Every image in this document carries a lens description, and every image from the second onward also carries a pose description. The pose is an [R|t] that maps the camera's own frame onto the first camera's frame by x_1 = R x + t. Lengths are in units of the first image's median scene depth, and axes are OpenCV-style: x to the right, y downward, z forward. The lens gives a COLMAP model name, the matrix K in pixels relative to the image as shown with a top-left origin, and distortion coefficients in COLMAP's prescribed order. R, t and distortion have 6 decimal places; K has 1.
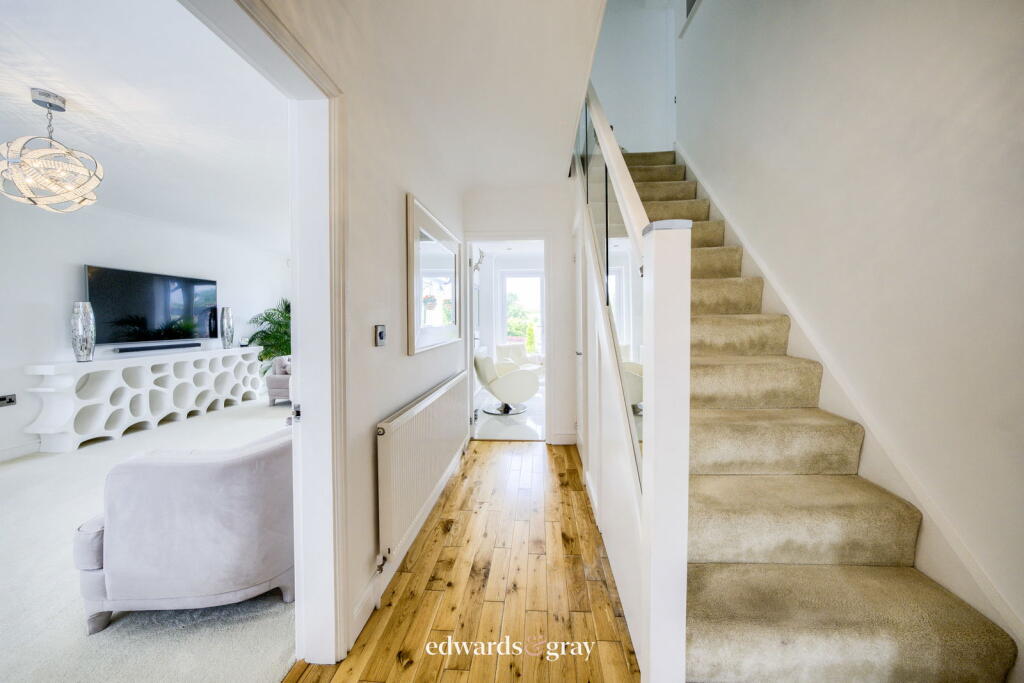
lens RADIAL K [[350.8, 0, 510.6], [0, 350.8, 326.4], [0, 0, 1]] dist [-0.000730, 0.002816]
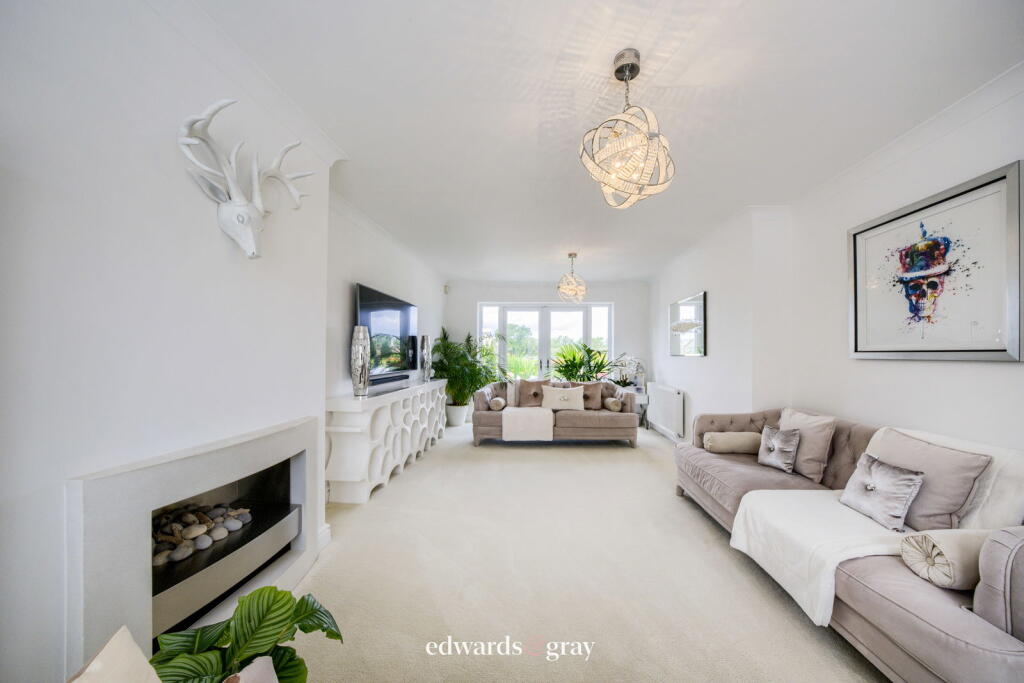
lens RADIAL K [[350.1, 0, 519.9], [0, 350.1, 351.5], [0, 0, 1]] dist [-0.000597, -0.000003]
pose [[0.999776, 0.011549, 0.017723, -0.623569], [-0.011118, 0.999645, -0.024233, 0.006255], [-0.017997, 0.024030, 0.999549, 0.101664]]
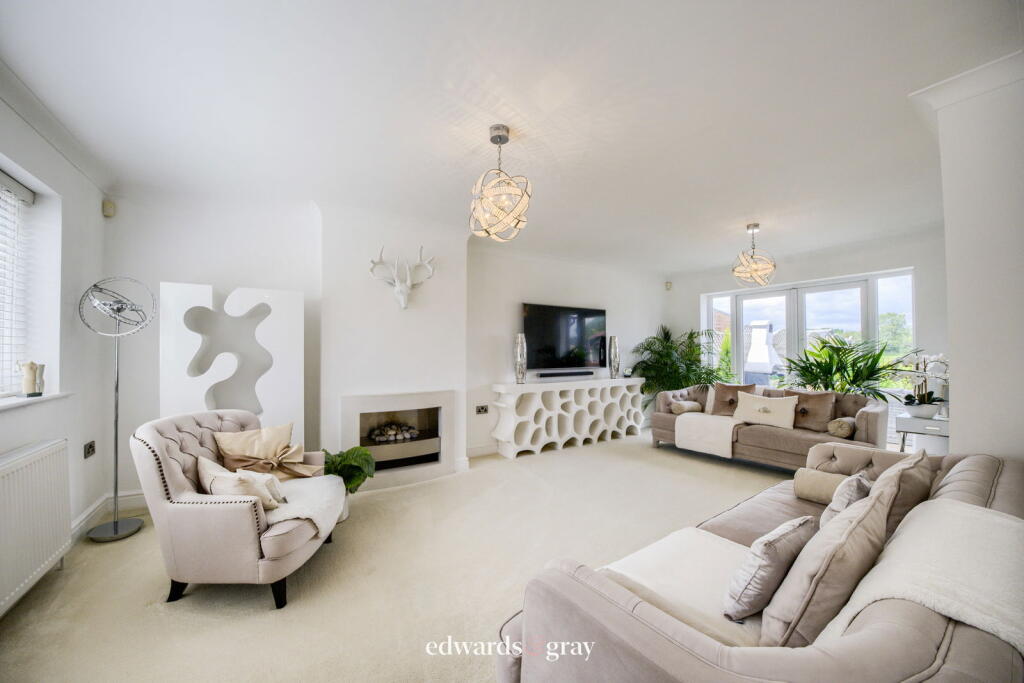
lens RADIAL K [[367.5, 0, 506.4], [0, 367.5, 347.1], [0, 0, 1]] dist [-0.000343, -0.000009]
pose [[0.597457, -0.006453, -0.801875, -0.179499], [-0.016058, 0.999671, -0.020009, 0.001583], [0.801740, 0.024831, 0.597157, 0.161721]]
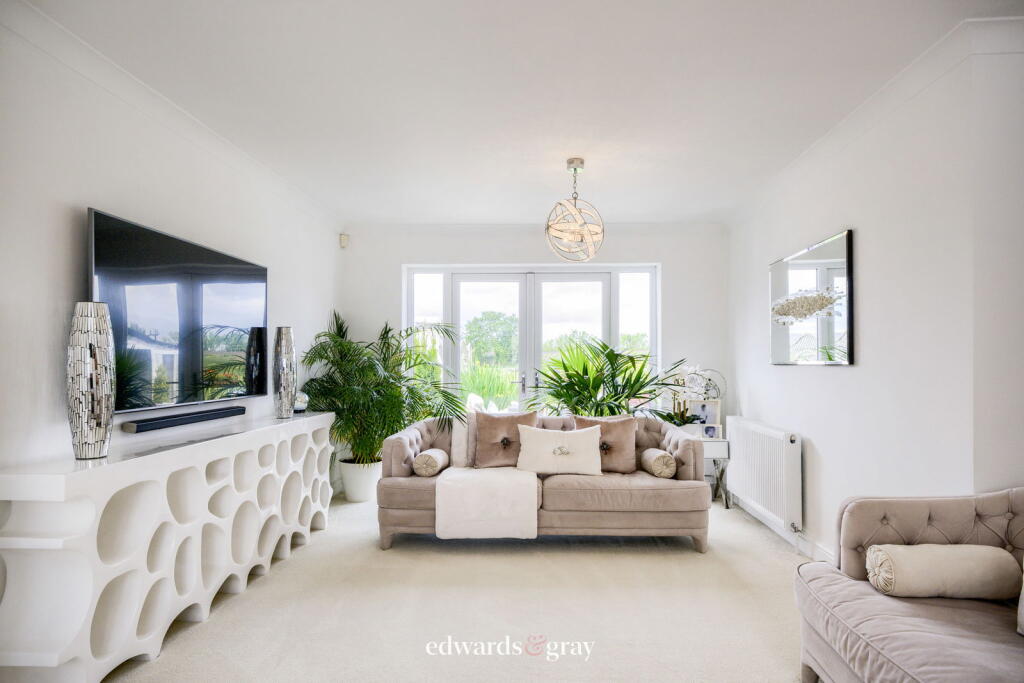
lens RADIAL K [[578.4, 0, 510.2], [0, 578.4, 356.9], [0, 0, 1]] dist [0.003337, -0.000269]
pose [[0.999810, 0.006460, 0.018397, -0.569458], [-0.005973, 0.999633, -0.026406, 0.002393], [-0.018561, 0.026292, 0.999482, 0.267018]]
